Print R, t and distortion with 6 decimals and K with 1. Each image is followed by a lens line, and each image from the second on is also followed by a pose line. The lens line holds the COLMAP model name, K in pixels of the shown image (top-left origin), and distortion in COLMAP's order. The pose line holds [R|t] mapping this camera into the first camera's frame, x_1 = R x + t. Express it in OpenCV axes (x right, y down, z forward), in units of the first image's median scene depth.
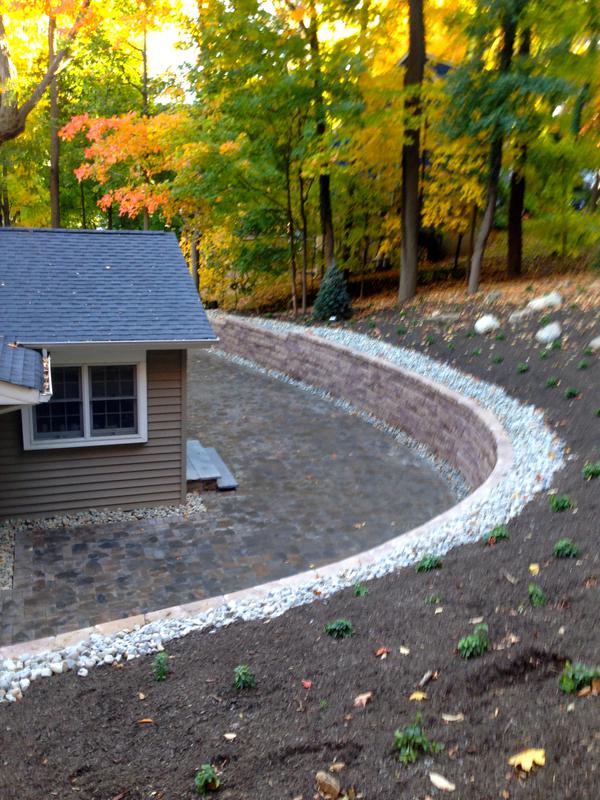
lens RADIAL K [[716.8, 0, 316.4], [0, 716.8, 400.7], [0, 0, 1]] dist [0.141758, -0.243856]
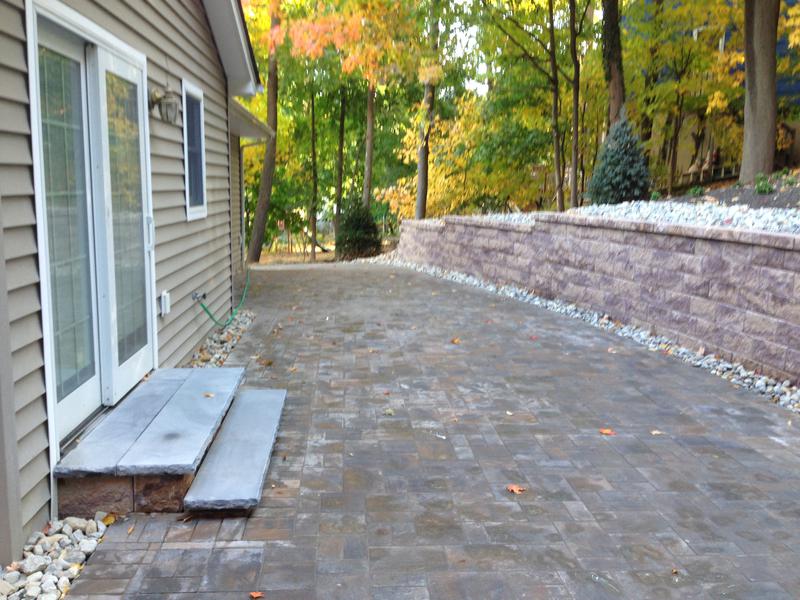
lens RADIAL K [[716.8, 0, 403.0], [0, 716.8, 310.5], [0, 0, 1]] dist [0.141758, -0.243856]
pose [[0.962010, 0.017421, -0.272456, 0.020126], [-0.046331, 0.993904, -0.100039, 0.046736], [0.269053, 0.108862, 0.956953, 0.506289]]
